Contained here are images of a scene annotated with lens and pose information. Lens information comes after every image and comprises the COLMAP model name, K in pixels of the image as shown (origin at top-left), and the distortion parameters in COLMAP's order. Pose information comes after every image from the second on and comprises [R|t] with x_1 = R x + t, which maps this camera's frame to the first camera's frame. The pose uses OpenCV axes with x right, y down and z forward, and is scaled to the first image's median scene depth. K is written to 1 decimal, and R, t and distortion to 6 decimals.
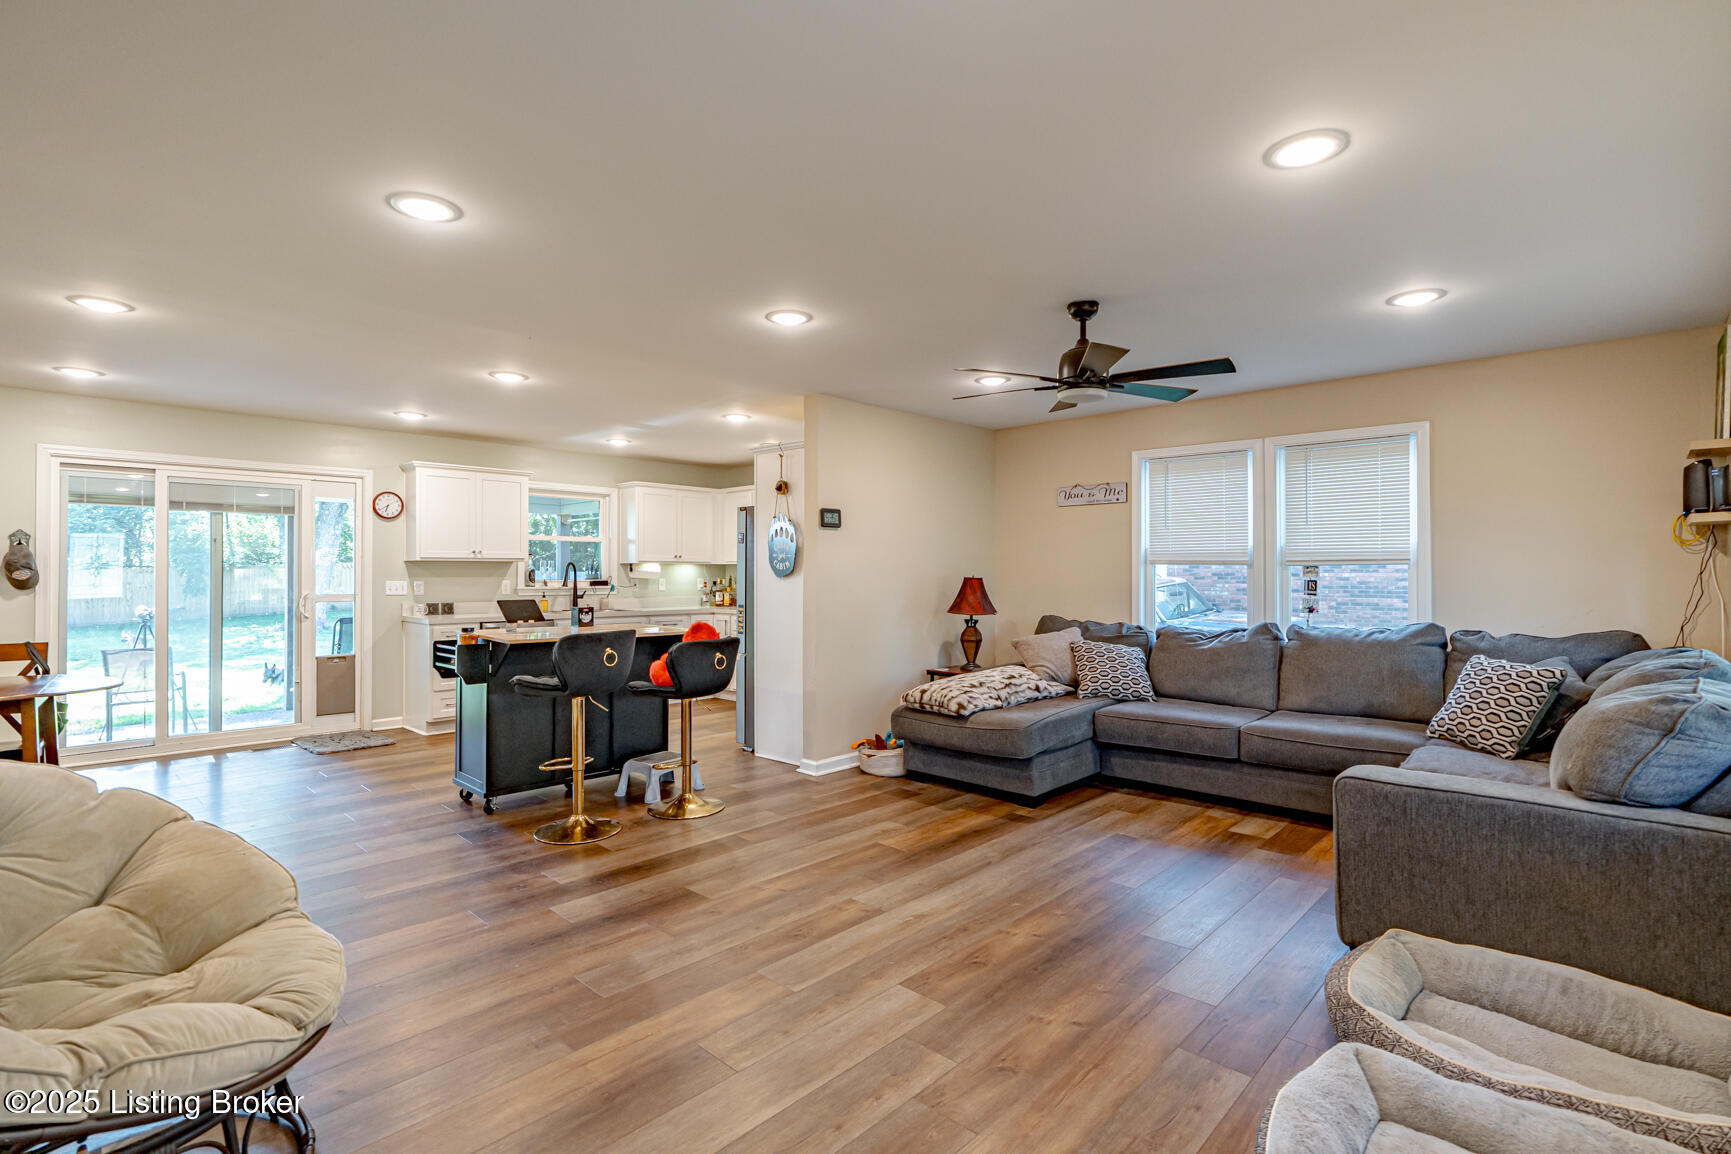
lens RADIAL K [[799.0, 0, 861.5], [0, 799.0, 566.9], [0, 0, 1]] dist [-0.003336, 0.001480]
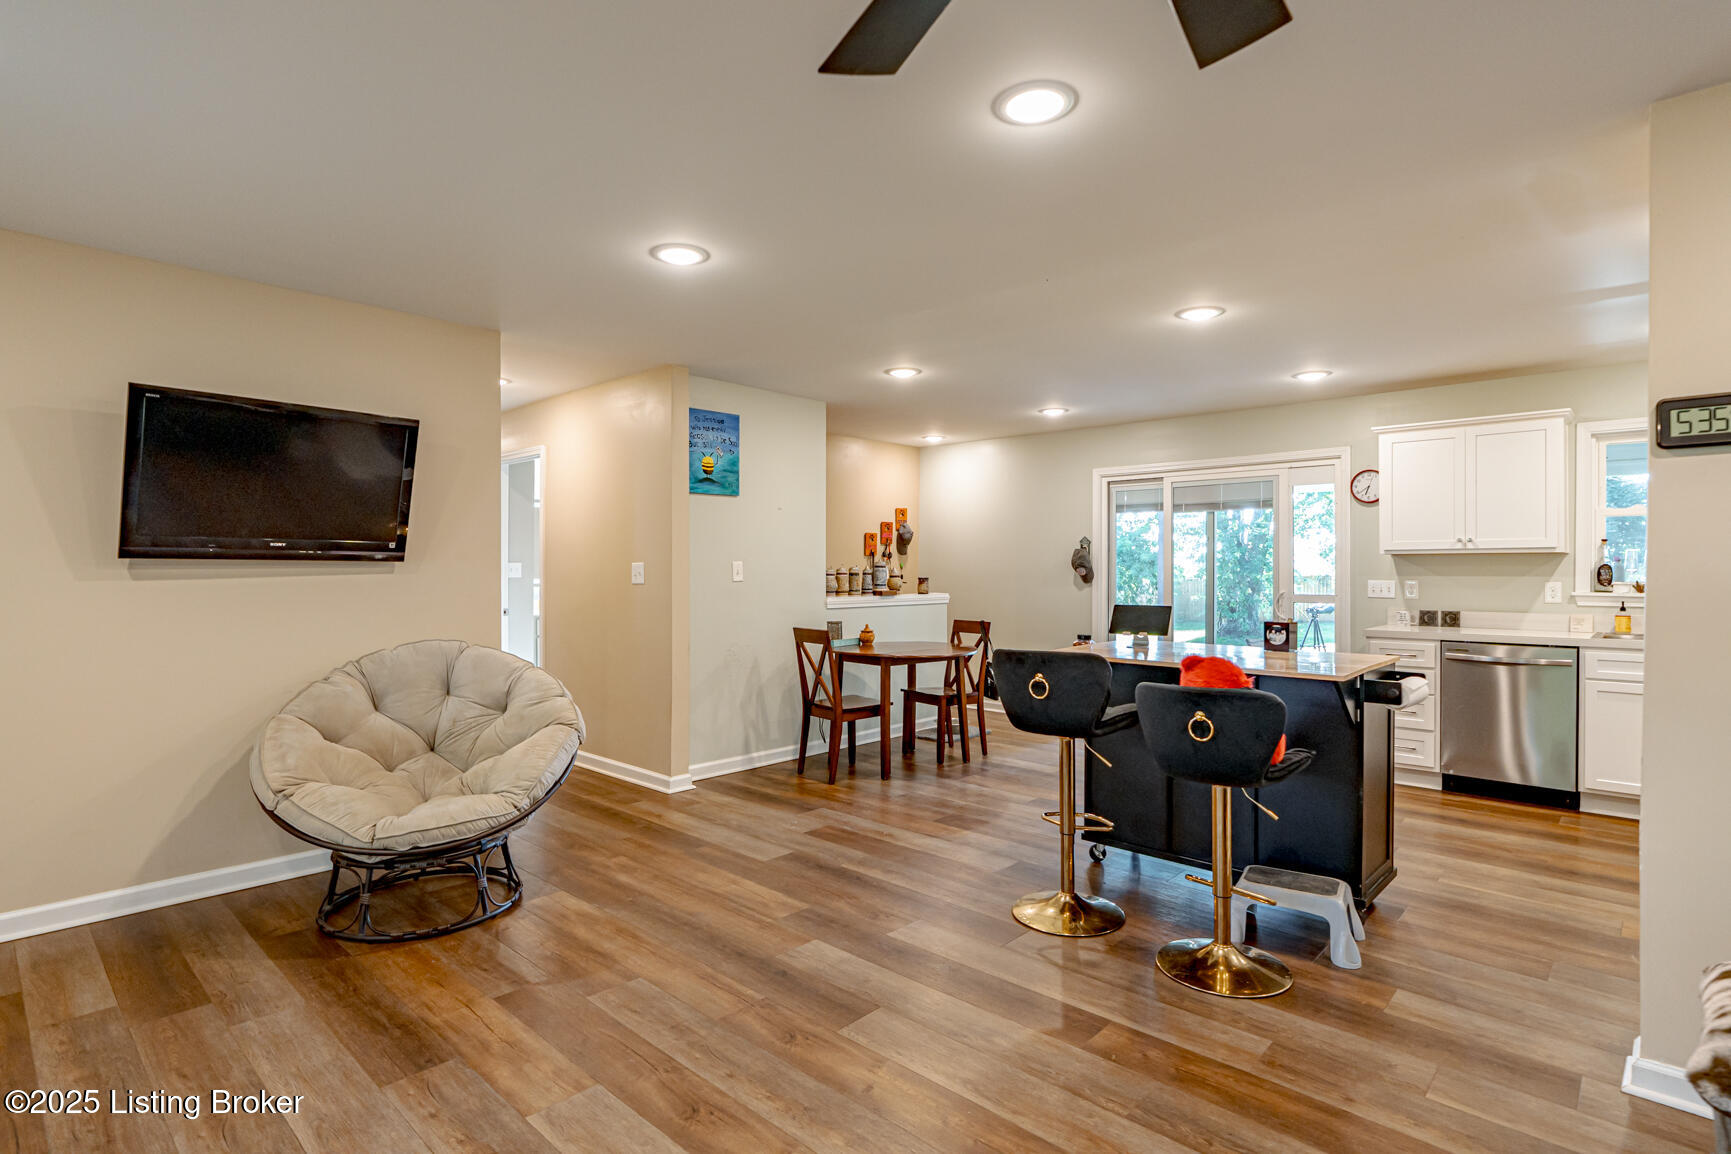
lens RADIAL K [[860.7, 0, 861.9], [0, 860.7, 586.2], [0, 0, 1]] dist [-0.012234, 0.000032]
pose [[0.022510, 0.019062, -0.999565, 0.336232], [0.008191, 0.999781, 0.019251, 0.003913], [0.999713, -0.008621, 0.022349, 0.598864]]
